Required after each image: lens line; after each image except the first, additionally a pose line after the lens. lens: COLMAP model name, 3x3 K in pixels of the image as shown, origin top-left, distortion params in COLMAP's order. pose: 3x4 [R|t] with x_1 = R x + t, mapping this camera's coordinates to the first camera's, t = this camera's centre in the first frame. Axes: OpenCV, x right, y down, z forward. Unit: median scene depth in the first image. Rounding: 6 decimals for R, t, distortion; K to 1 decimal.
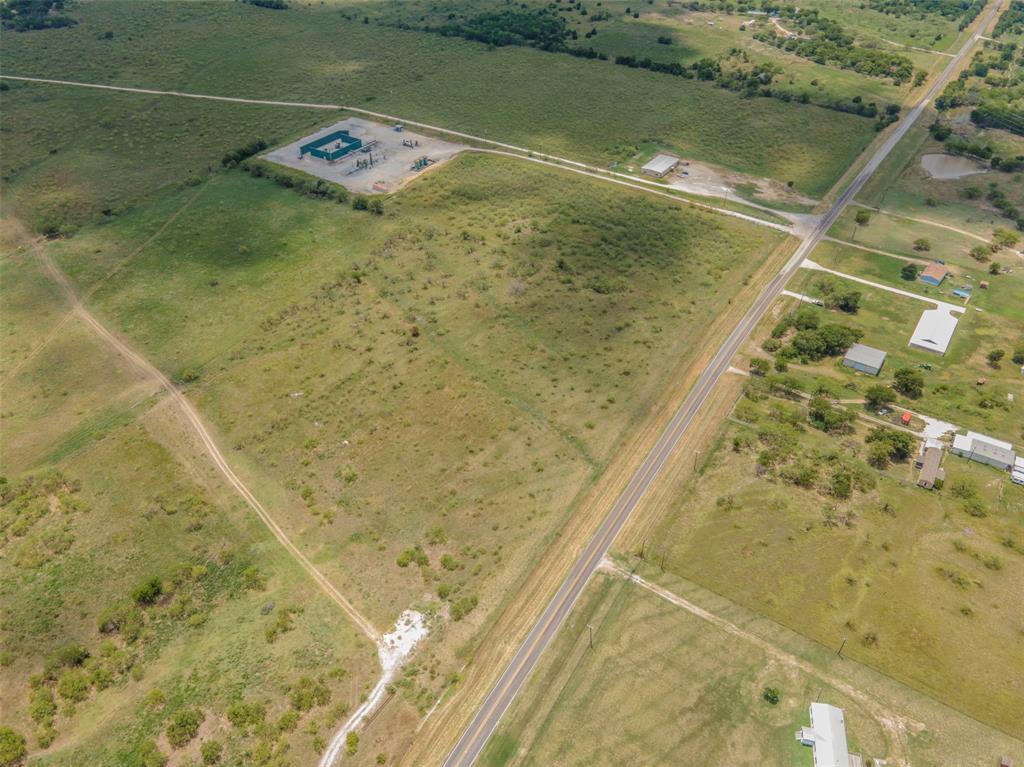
lens RADIAL K [[750.8, 0, 509.3], [0, 750.8, 384.6], [0, 0, 1]] dist [0.001398, 0.060654]
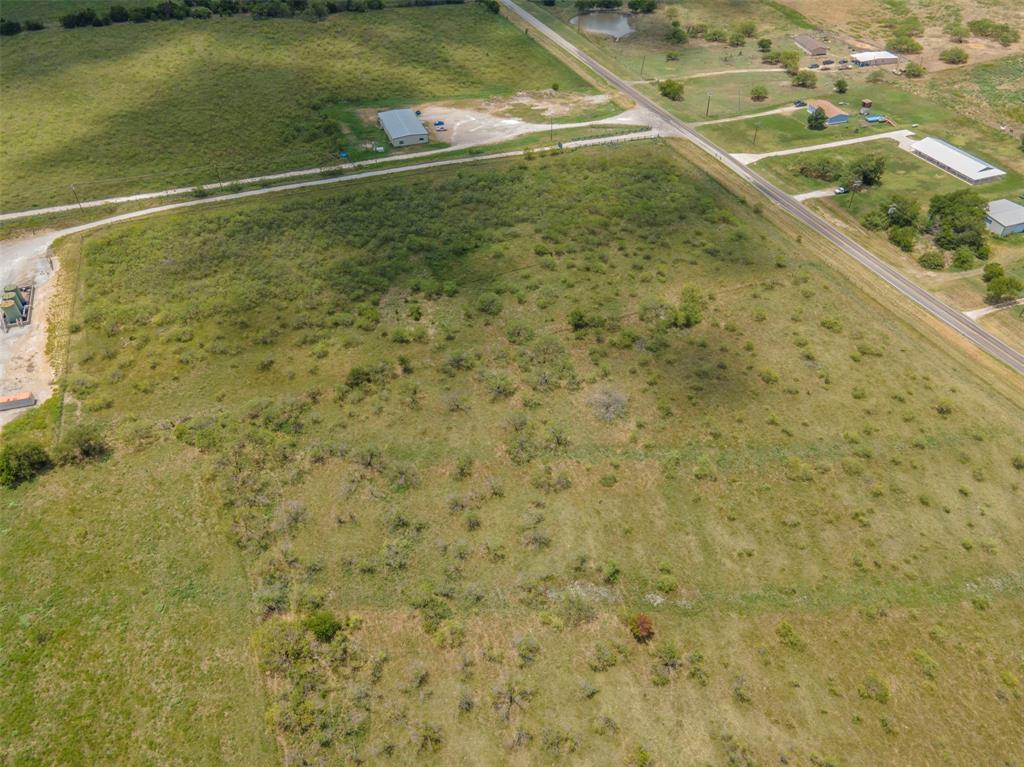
lens RADIAL K [[750.8, 0, 509.3], [0, 750.8, 384.6], [0, 0, 1]] dist [0.001398, 0.060654]
pose [[0.585353, -0.538025, 0.606541, -0.273997], [0.511381, 0.825522, 0.238753, -0.249095], [-0.629168, 0.170419, 0.758357, 0.580258]]
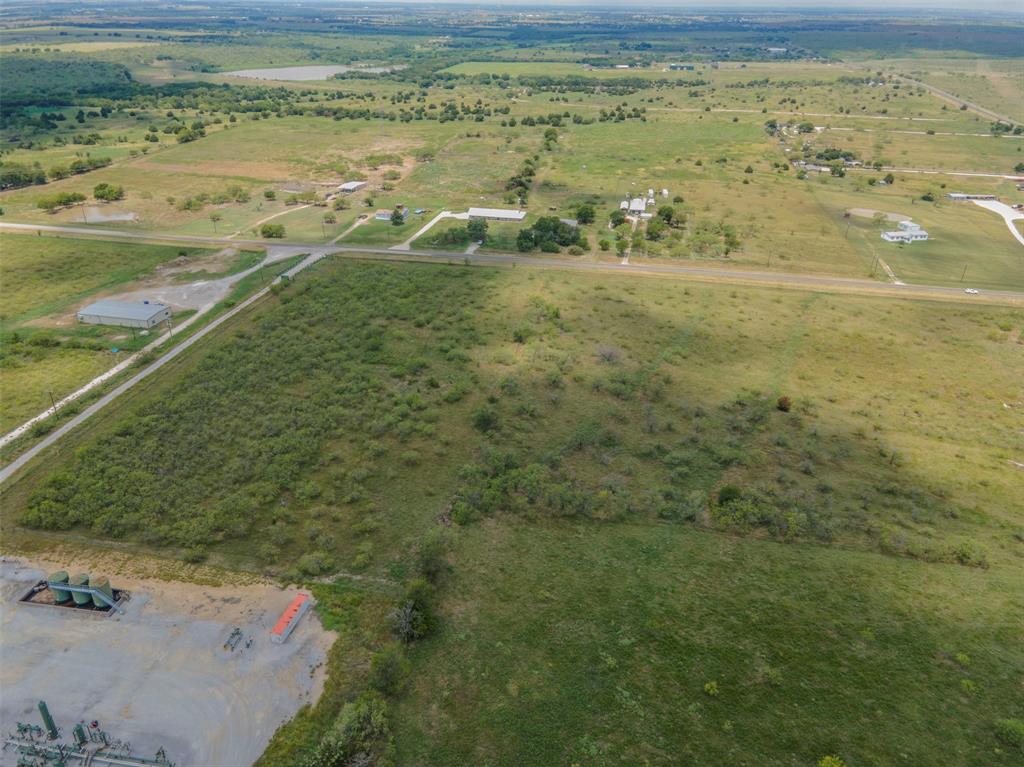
lens RADIAL K [[750.8, 0, 509.3], [0, 750.8, 384.6], [0, 0, 1]] dist [0.001398, 0.060654]
pose [[-0.393007, -0.428124, 0.813790, -0.457635], [0.558008, 0.592384, 0.581127, -0.489180], [-0.730871, 0.682489, 0.006086, 0.936070]]
